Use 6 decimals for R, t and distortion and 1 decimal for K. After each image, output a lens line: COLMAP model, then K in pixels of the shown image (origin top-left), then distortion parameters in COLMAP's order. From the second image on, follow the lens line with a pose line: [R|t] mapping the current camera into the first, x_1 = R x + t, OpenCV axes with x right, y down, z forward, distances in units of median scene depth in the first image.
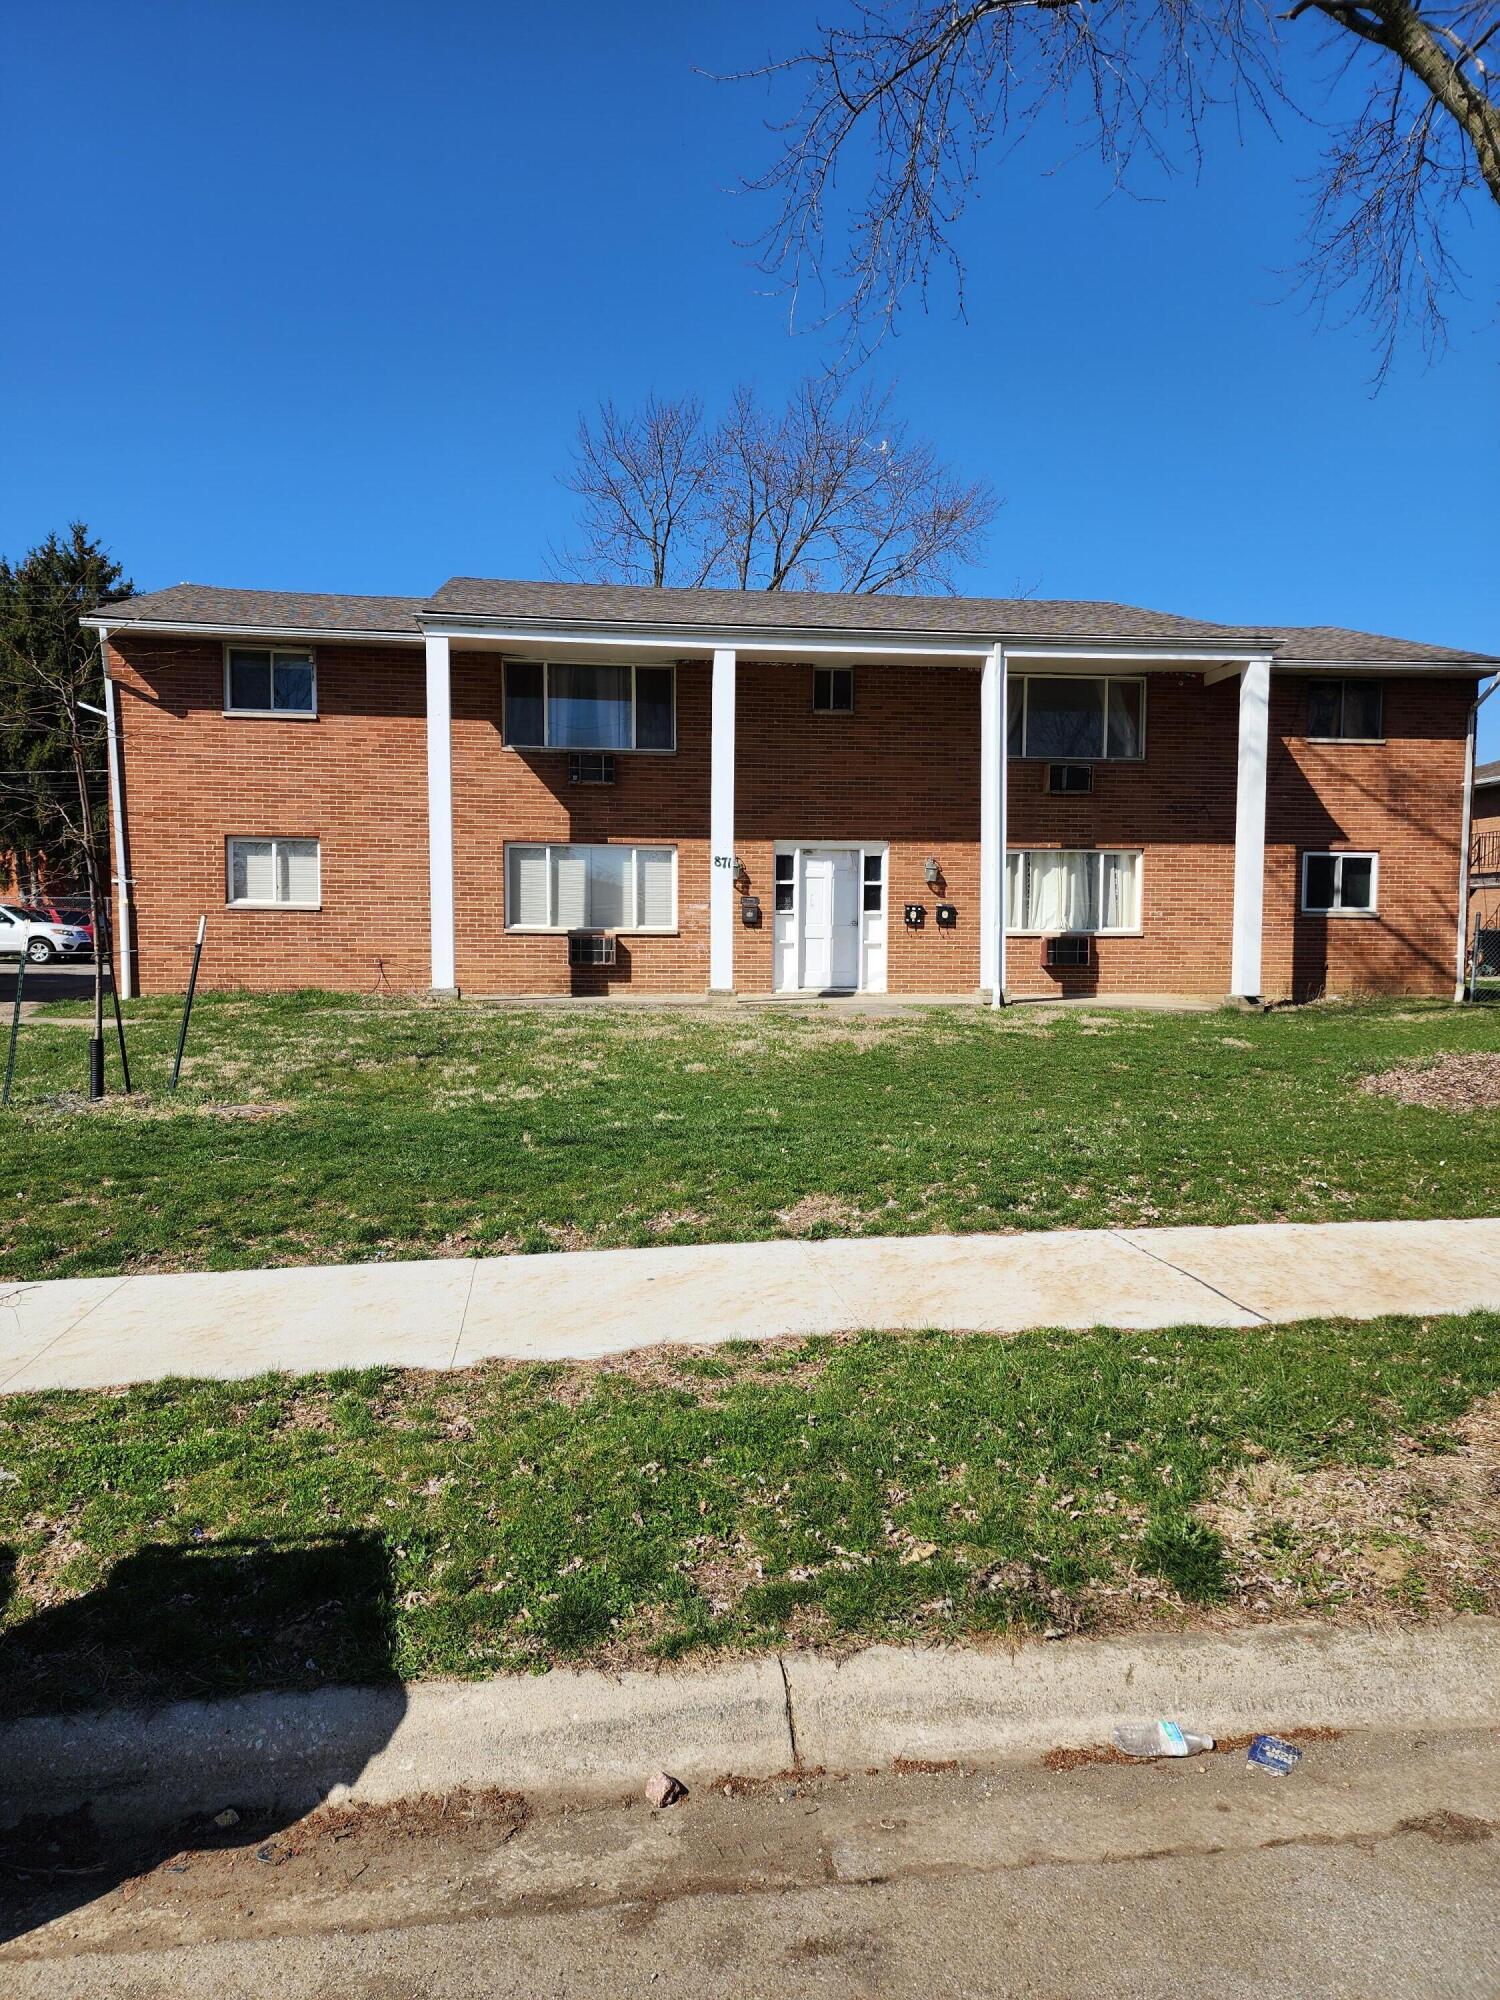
lens RADIAL K [[1320.0, 0, 750.0], [0, 1320.0, 1000.0], [0, 0, 1]] dist [0.080606, -0.074555]
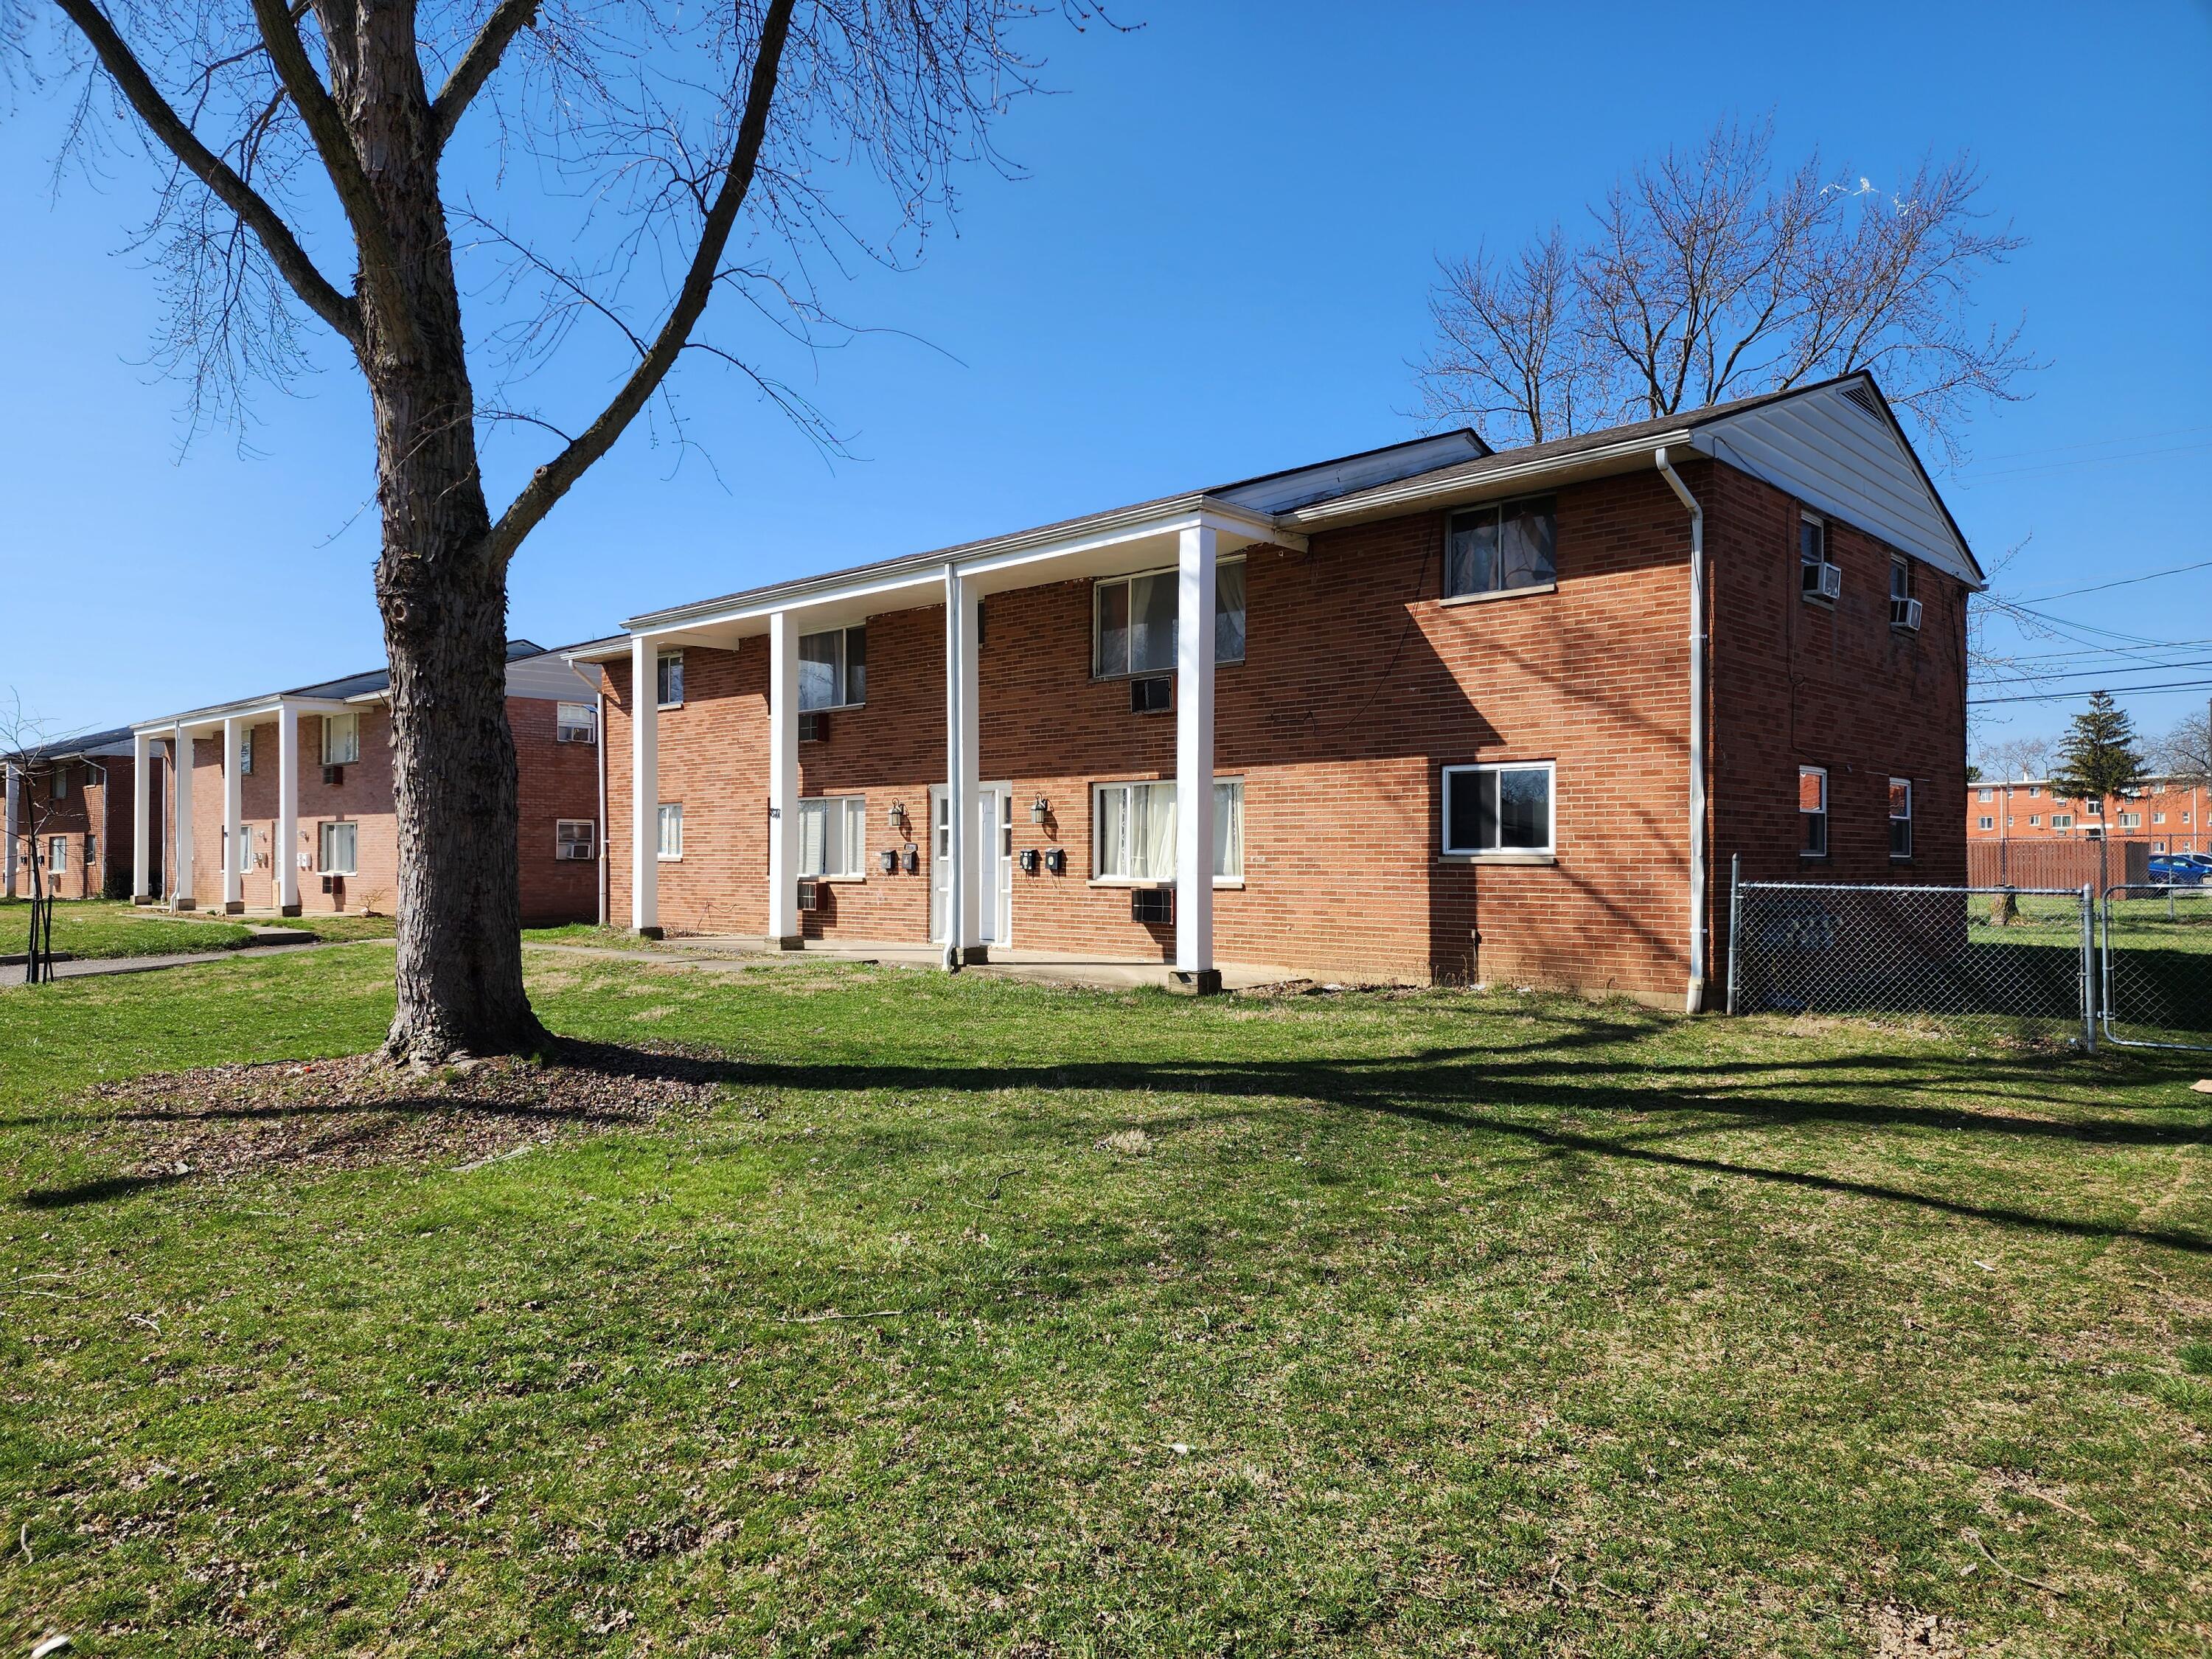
lens RADIAL K [[1460.0, 0, 1103.3], [0, 1460.0, 834.4], [0, 0, 1]] dist [0.080606, -0.074555]
pose [[0.629389, -0.017241, -0.776899, 0.881552], [-0.033397, 0.998230, -0.049208, -0.034451], [0.776372, 0.056917, 0.627699, 0.404794]]
